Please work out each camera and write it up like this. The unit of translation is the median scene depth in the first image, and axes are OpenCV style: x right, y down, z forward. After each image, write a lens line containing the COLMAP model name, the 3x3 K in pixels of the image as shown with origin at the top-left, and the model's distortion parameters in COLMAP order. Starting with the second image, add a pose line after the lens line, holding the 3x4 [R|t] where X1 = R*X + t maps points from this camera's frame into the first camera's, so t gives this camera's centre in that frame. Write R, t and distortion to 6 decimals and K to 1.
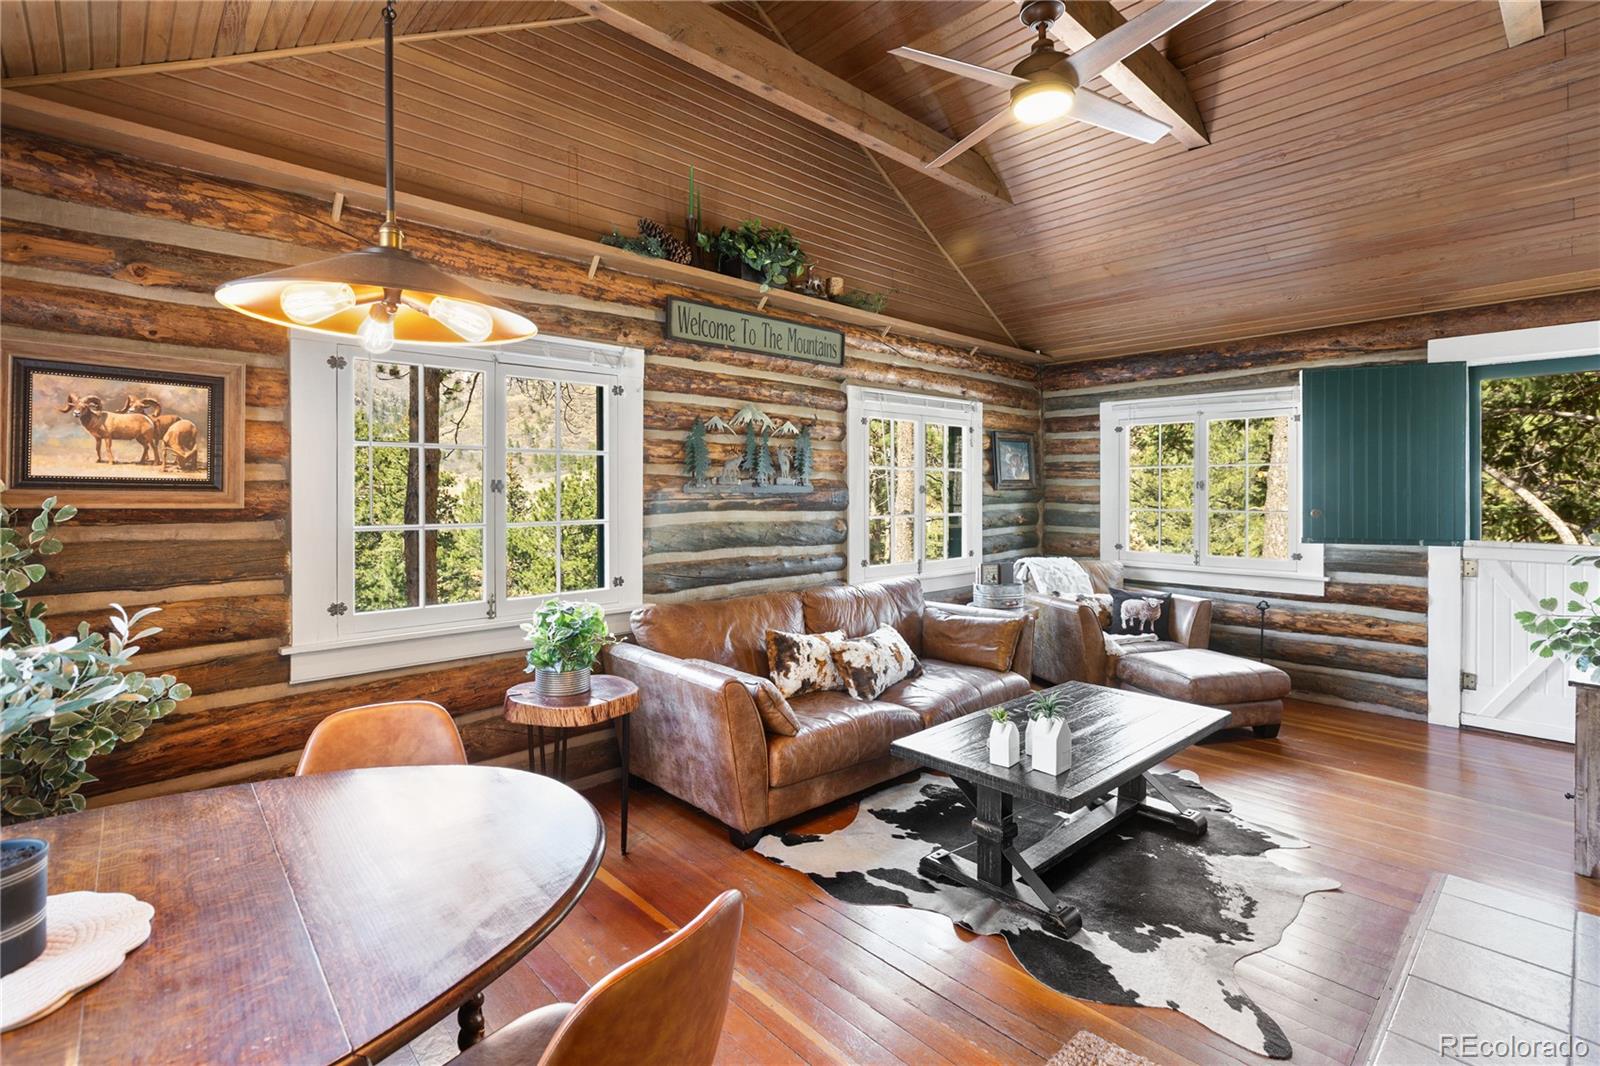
lens RADIAL K [[736.2, 0, 781.1], [0, 736.2, 491.6], [0, 0, 1]] dist [-0.000706, -0.000565]
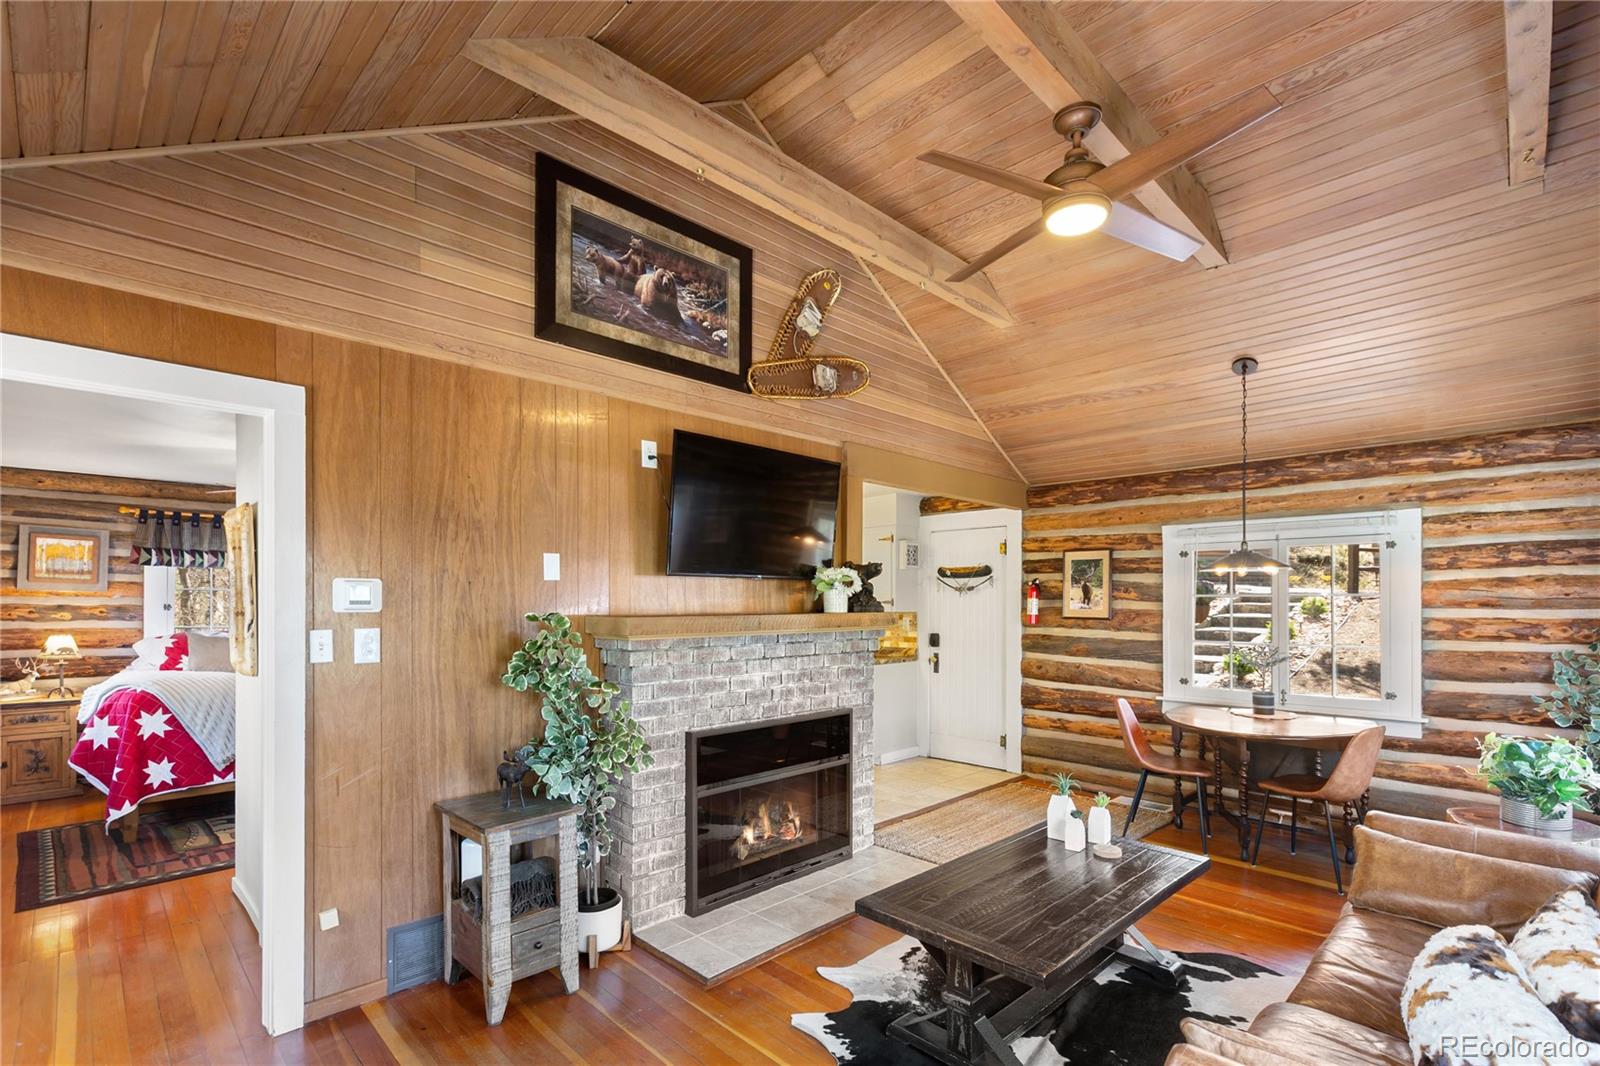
lens RADIAL K [[736.2, 0, 819.2], [0, 736.2, 595.9], [0, 0, 1]] dist [-0.000706, -0.000565]
pose [[-0.997459, -0.003962, -0.071127, 0.642550], [-0.003535, 0.999975, -0.006134, -0.031816], [0.071149, -0.005867, -0.997448, 1.639428]]
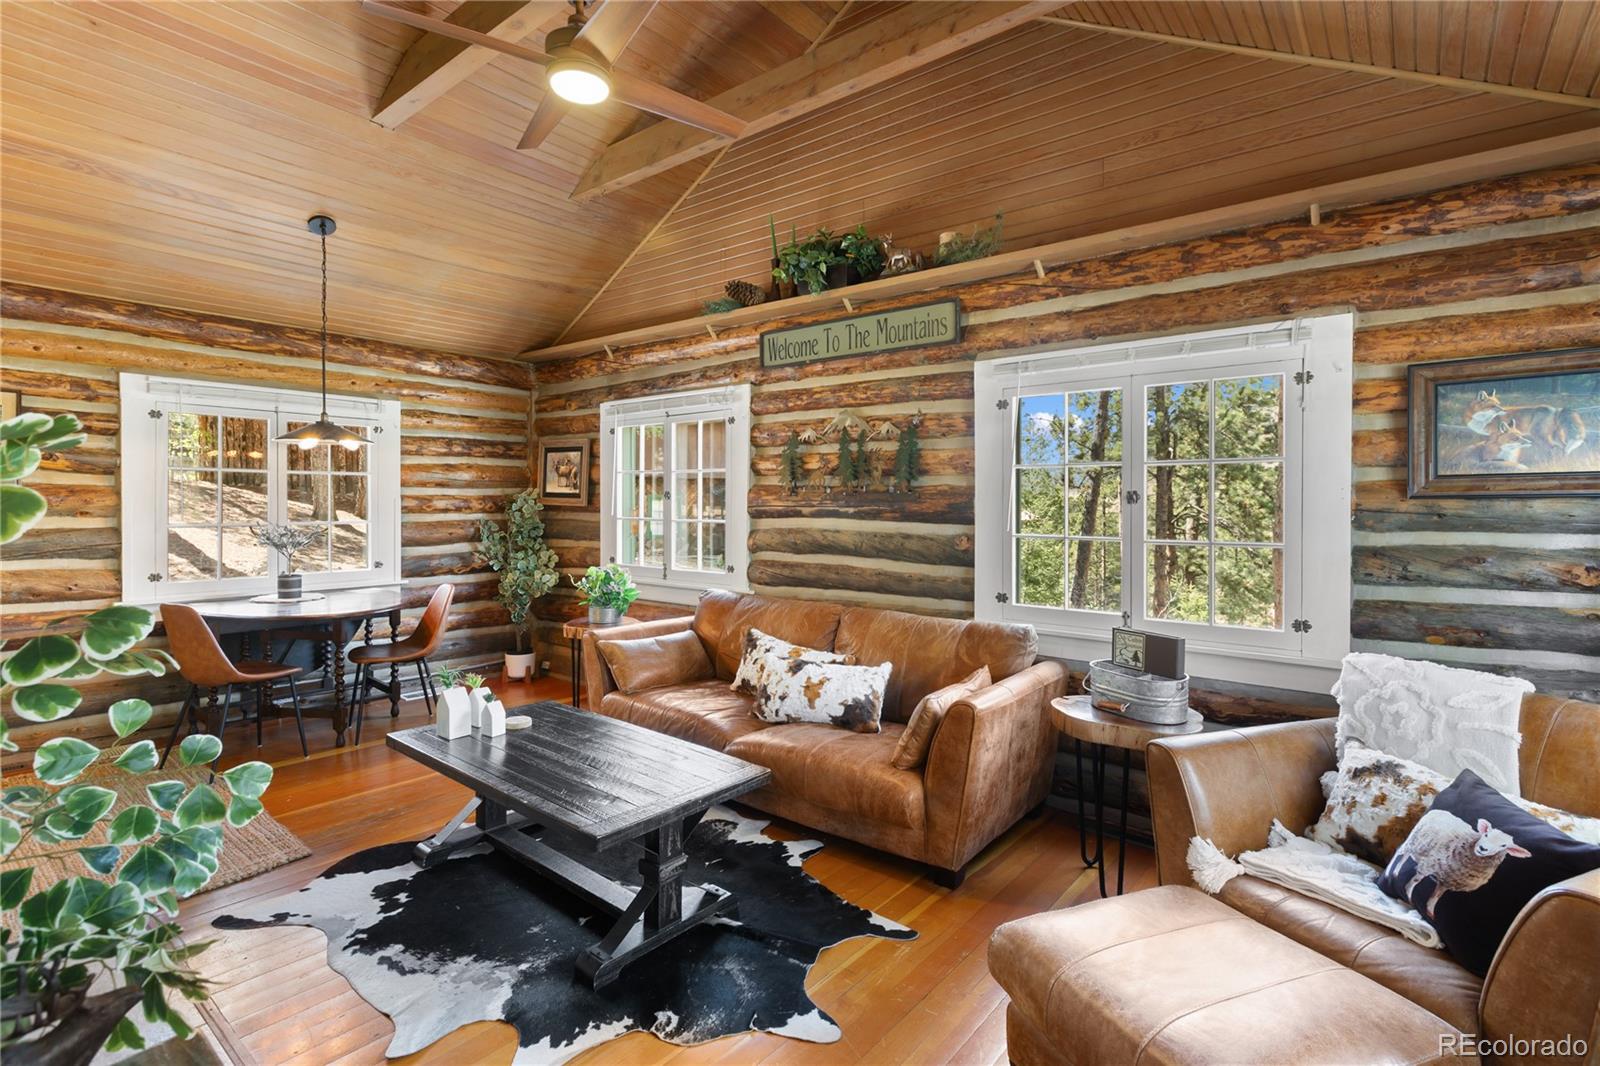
lens RADIAL K [[744.6, 0, 787.3], [0, 744.6, 503.5], [0, 0, 1]] dist [0.013752, -0.001759]
pose [[0.155336, 0.001697, -0.987860, 1.156639], [-0.007136, 0.999974, 0.000595, 0.006698], [0.987836, 0.006957, 0.155344, 0.956900]]
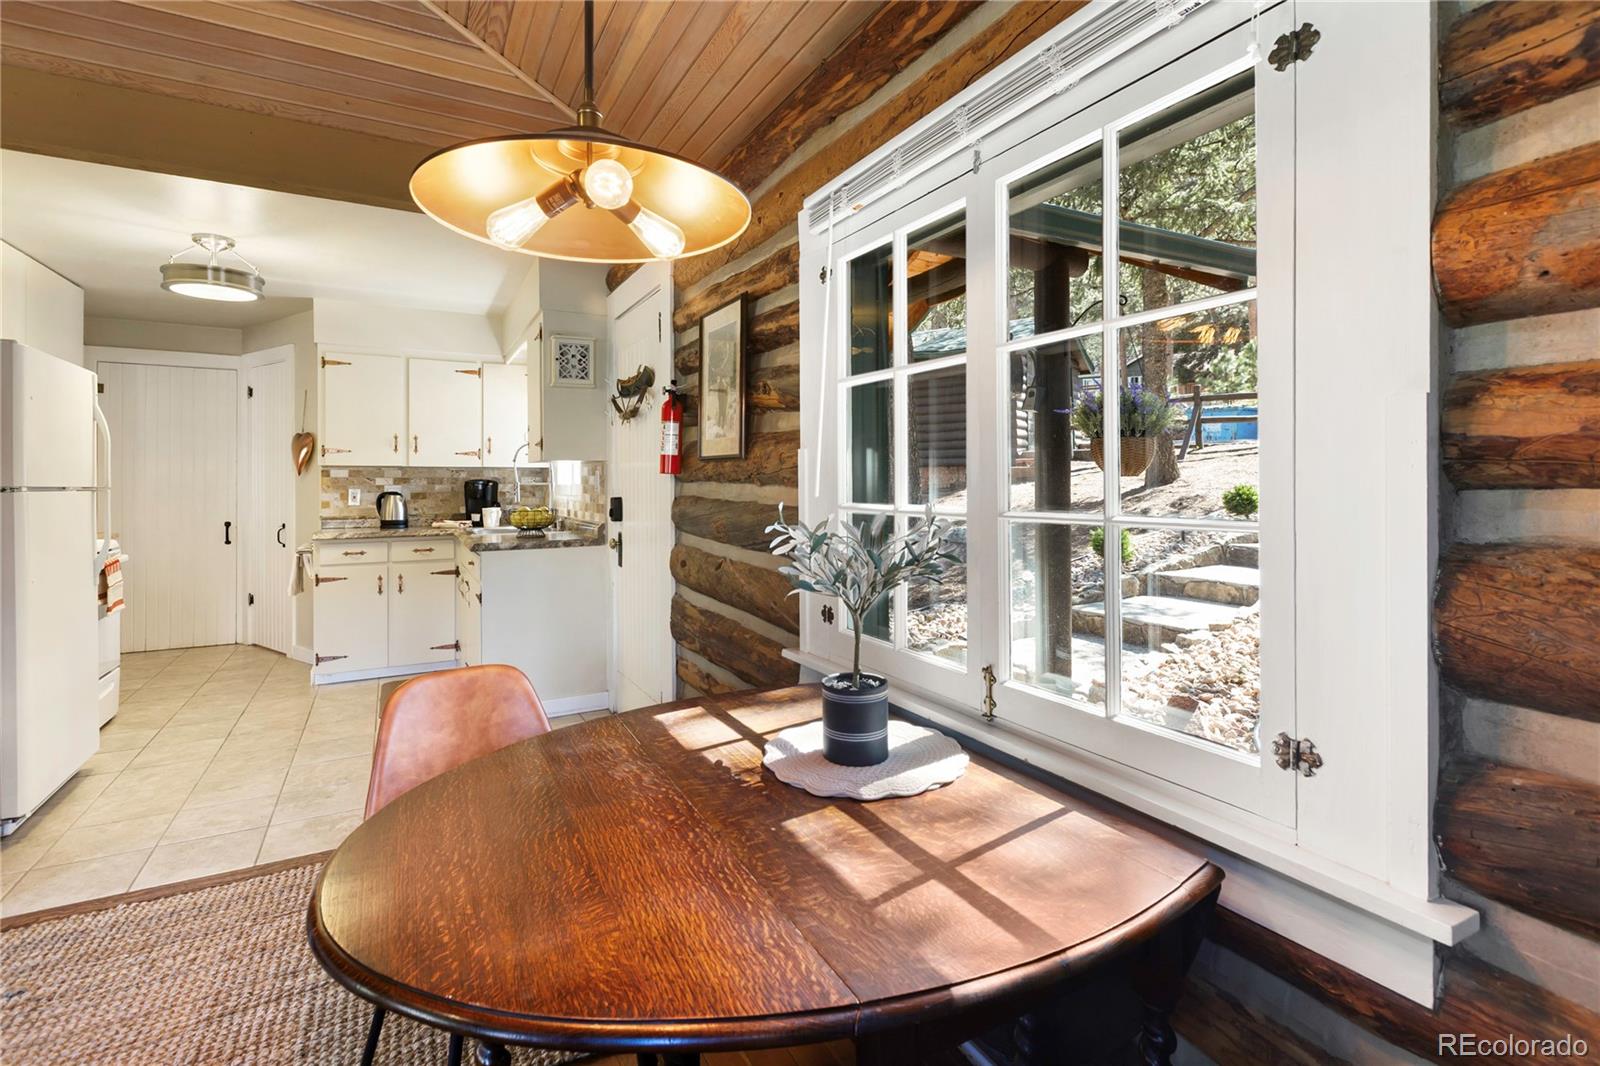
lens RADIAL K [[736.2, 0, 807.2], [0, 736.2, 477.1], [0, 0, 1]] dist [-0.000706, -0.000565]
pose [[-0.978399, 0.007917, 0.206573, -0.374322], [0.007949, 0.999968, -0.000673, 0.030300], [-0.206572, 0.000984, -0.978431, 0.686346]]
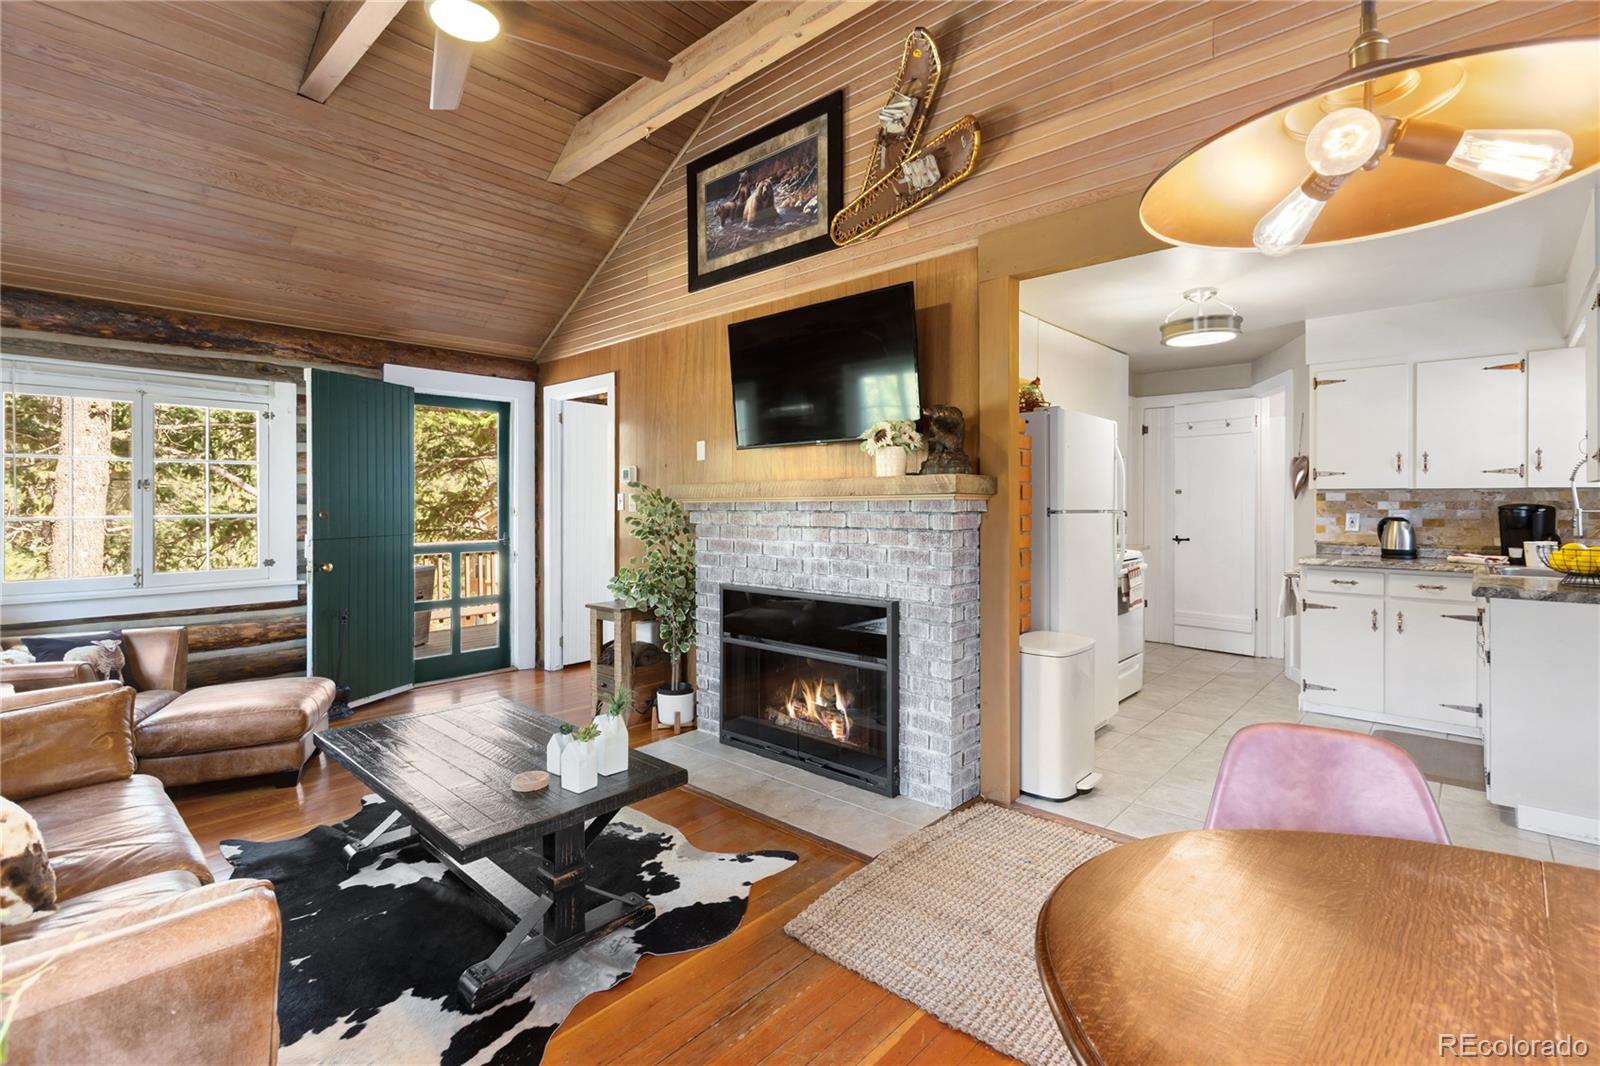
lens RADIAL K [[736.2, 0, 802.1], [0, 736.2, 501.1], [0, 0, 1]] dist [-0.000706, -0.000565]
pose [[-0.104405, 0.003602, 0.994528, -0.440210], [0.004835, 0.999983, -0.003114, 0.022985], [-0.994523, 0.004484, -0.104421, 0.608302]]
